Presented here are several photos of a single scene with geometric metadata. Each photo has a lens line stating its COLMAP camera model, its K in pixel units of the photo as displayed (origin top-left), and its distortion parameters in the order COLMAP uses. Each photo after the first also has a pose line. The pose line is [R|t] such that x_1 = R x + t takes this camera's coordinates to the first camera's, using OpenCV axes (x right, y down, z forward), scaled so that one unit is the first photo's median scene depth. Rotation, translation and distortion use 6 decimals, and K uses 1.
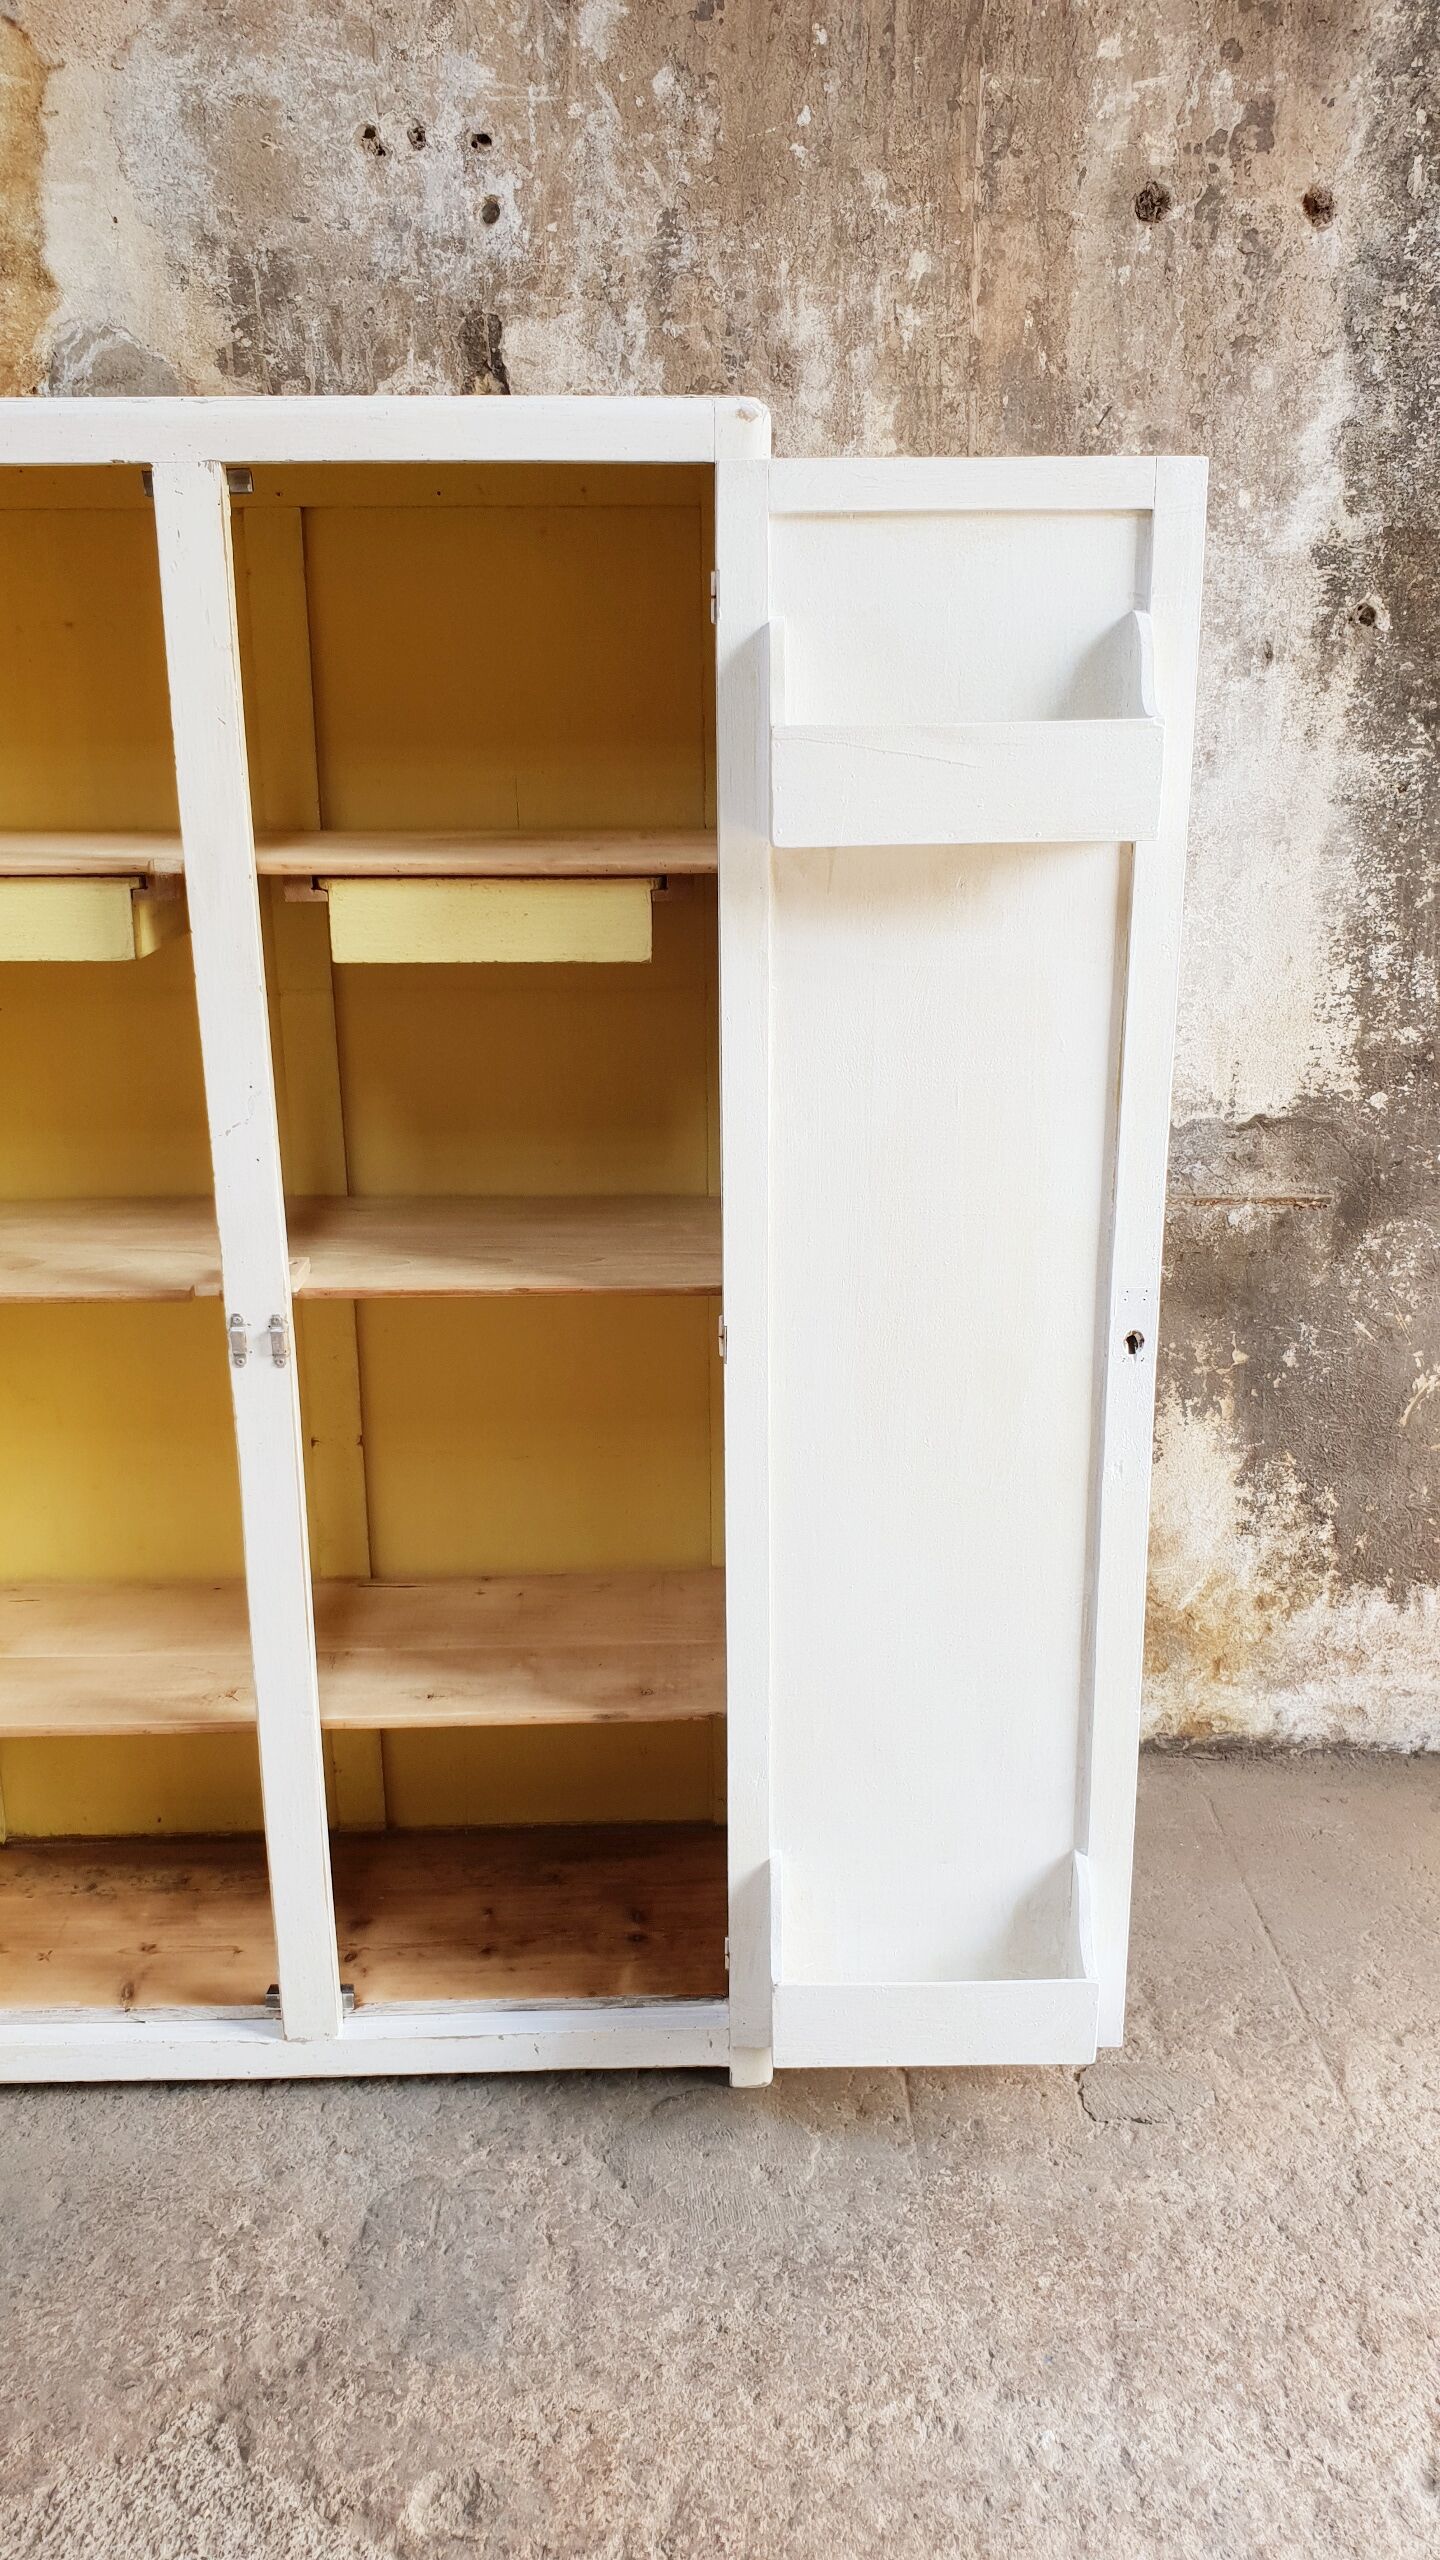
lens RADIAL K [[2034.6, 0, 737.8], [0, 2034.6, 1251.0], [0, 0, 1]] dist [-0.001997, 0.039315]
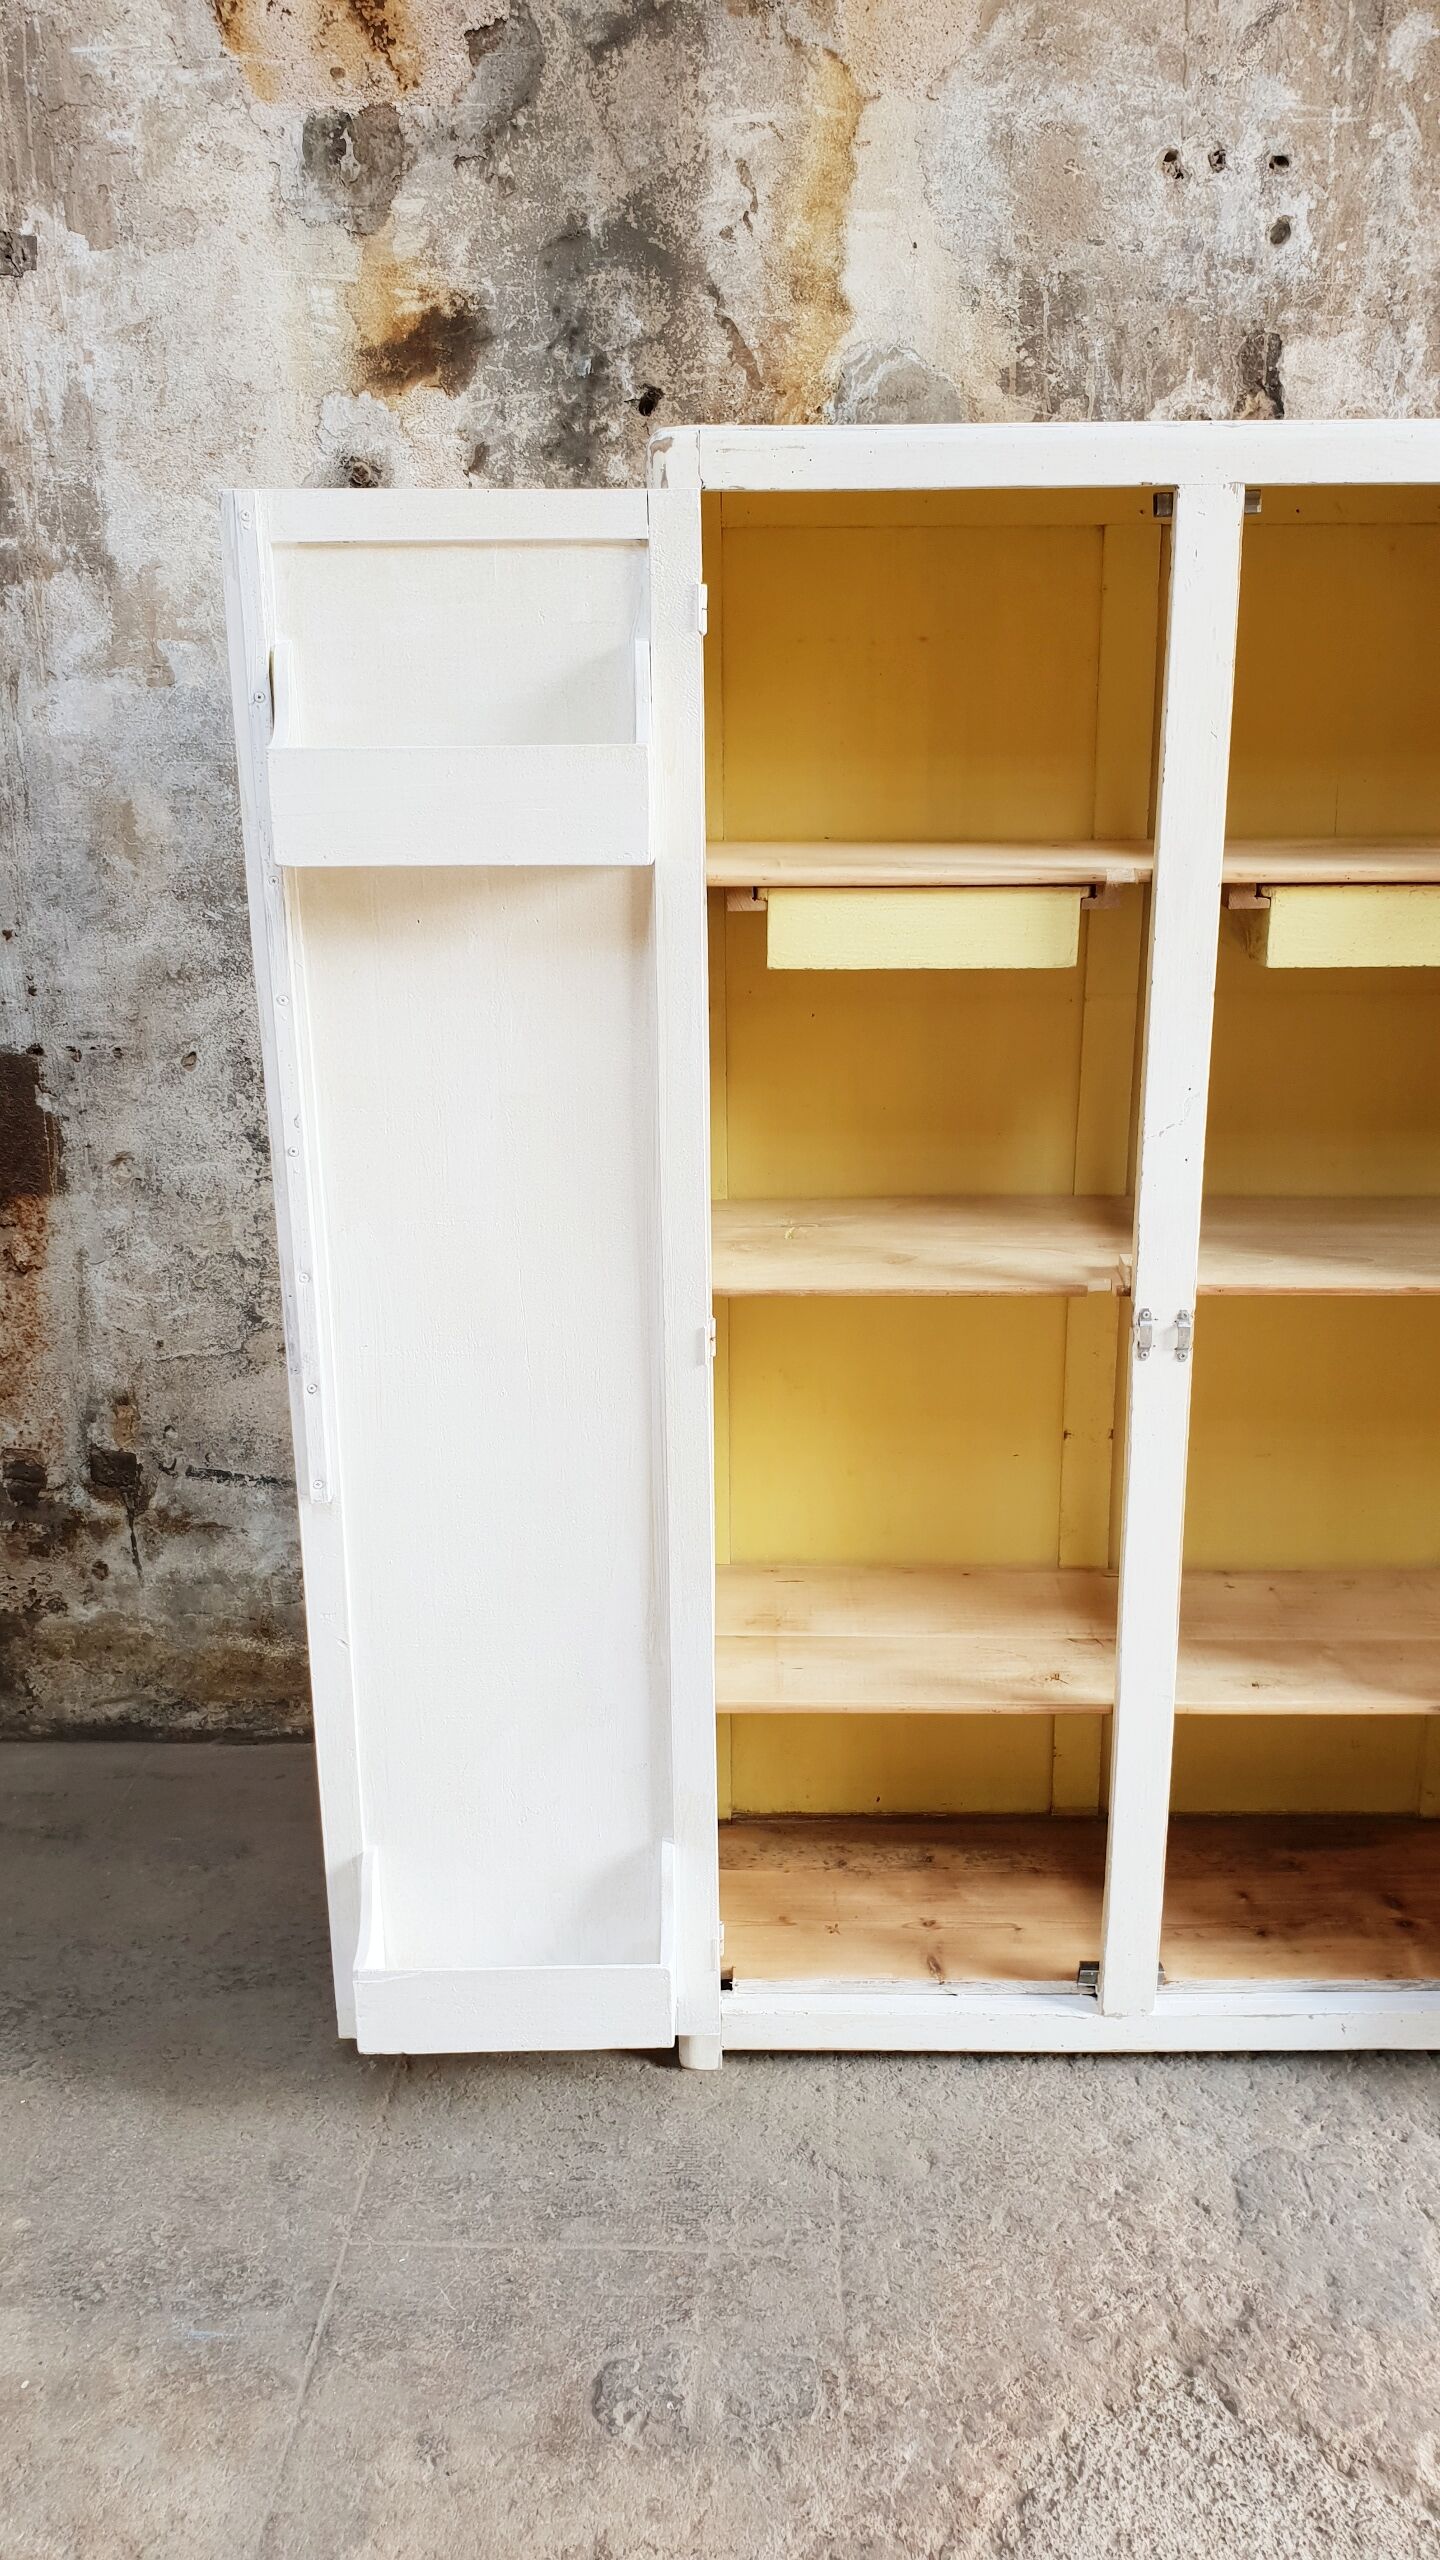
lens RADIAL K [[2041.3, 0, 747.7], [0, 2041.3, 1260.6], [0, 0, 1]] dist [-0.005173, 0.046942]
pose [[0.999532, 0.009697, -0.029023, -0.354227], [-0.009578, 0.999945, 0.004239, 0.003246], [0.029063, -0.003959, 0.999570, -0.034114]]
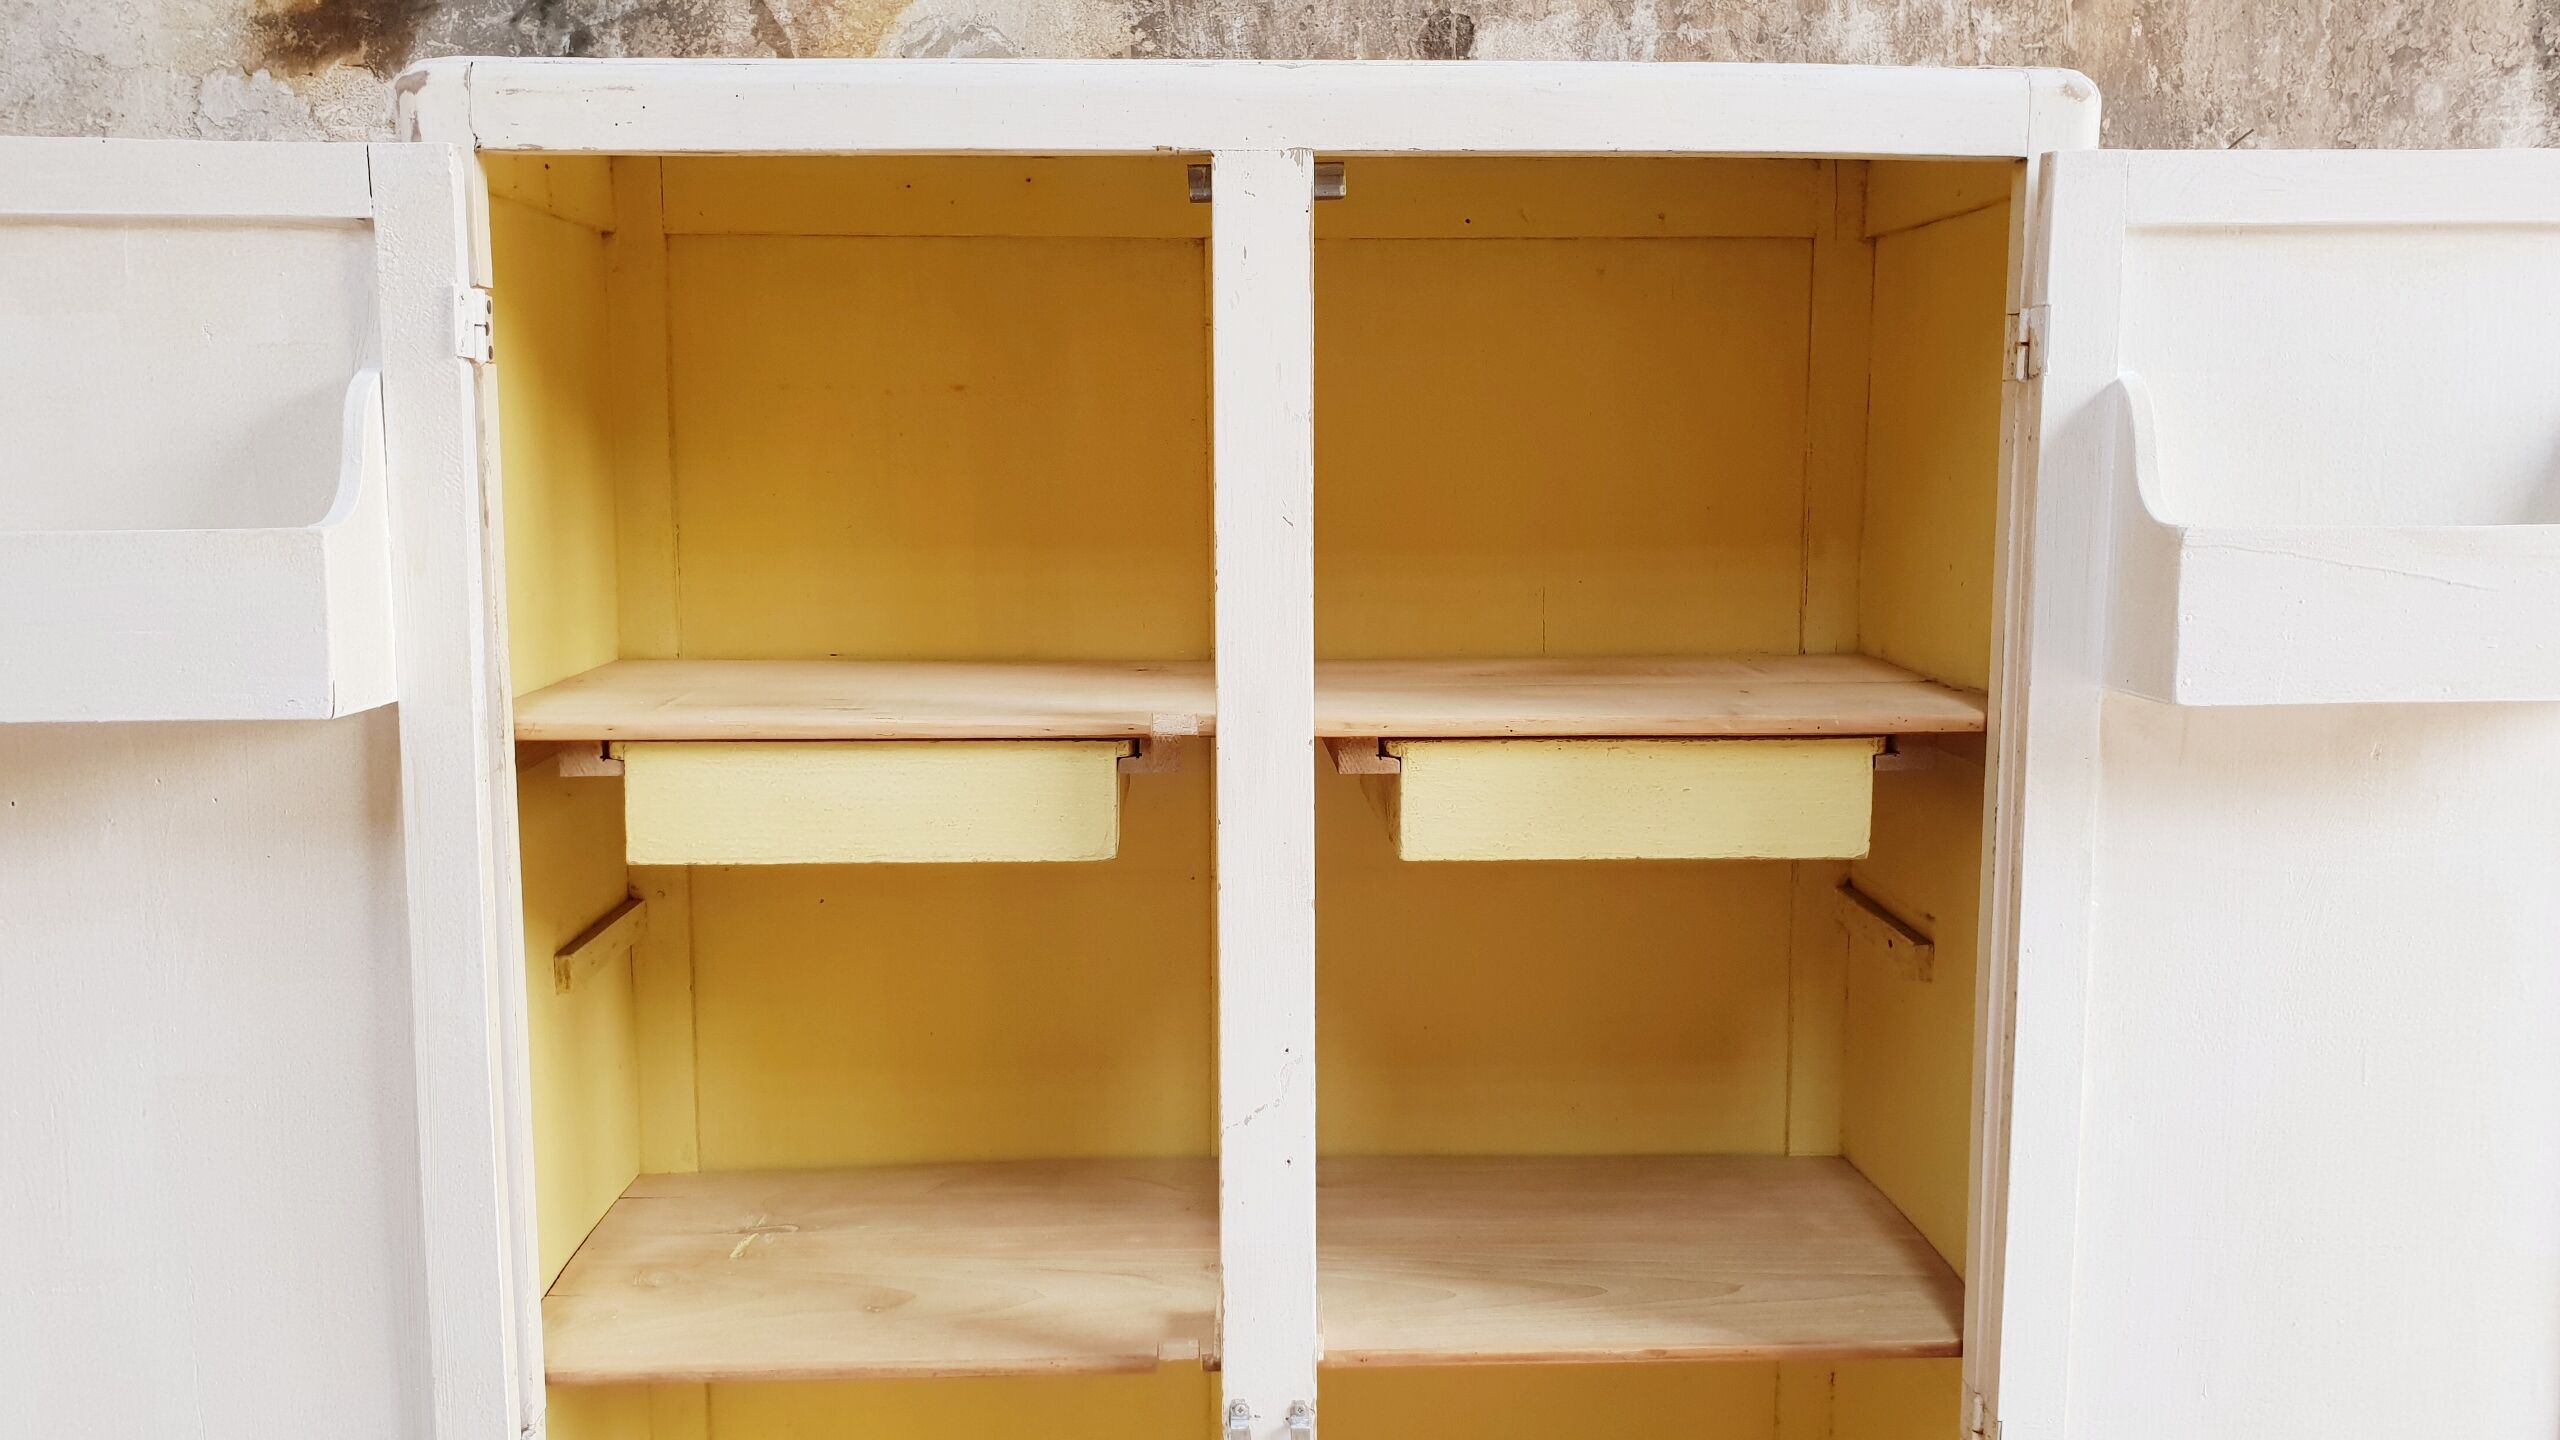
lens RADIAL K [[2069.4, 0, 1287.8], [0, 2069.4, 684.8], [0, 0, 1]] dist [-0.024270, 0.079329]
pose [[0.999754, 0.002274, 0.022041, -0.207823], [0.001469, 0.985724, -0.168363, -0.070345], [-0.022109, 0.168354, 0.985479, 0.260251]]
